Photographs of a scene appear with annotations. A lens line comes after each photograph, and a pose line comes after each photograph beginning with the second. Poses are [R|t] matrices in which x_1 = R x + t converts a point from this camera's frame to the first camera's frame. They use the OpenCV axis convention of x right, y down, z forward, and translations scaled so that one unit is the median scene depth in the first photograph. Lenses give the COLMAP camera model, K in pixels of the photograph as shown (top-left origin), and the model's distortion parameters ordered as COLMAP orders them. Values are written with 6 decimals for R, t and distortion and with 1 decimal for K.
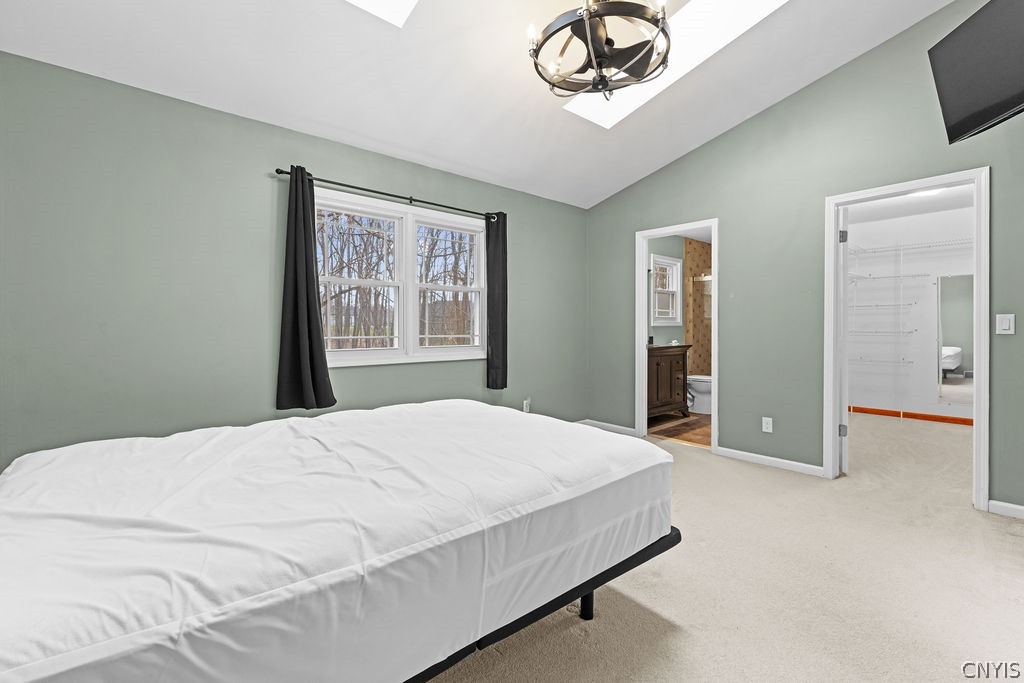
lens RADIAL K [[449.3, 0, 503.6], [0, 449.3, 327.4], [0, 0, 1]] dist [-0.000676, -0.000247]
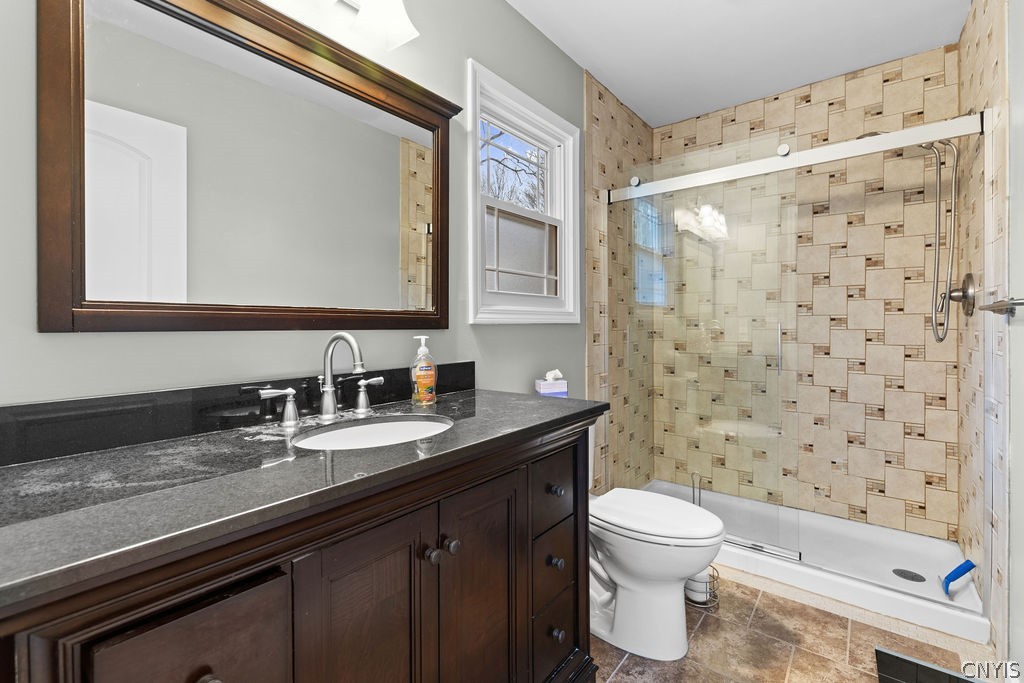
lens RADIAL K [[449.3, 0, 512.8], [0, 449.3, 334.1], [0, 0, 1]] dist [-0.000676, -0.000247]
pose [[0.980174, -0.005212, 0.198070, 0.273045], [0.002327, 0.999888, 0.014792, -0.000408], [-0.198125, -0.014038, 0.980076, 0.657157]]
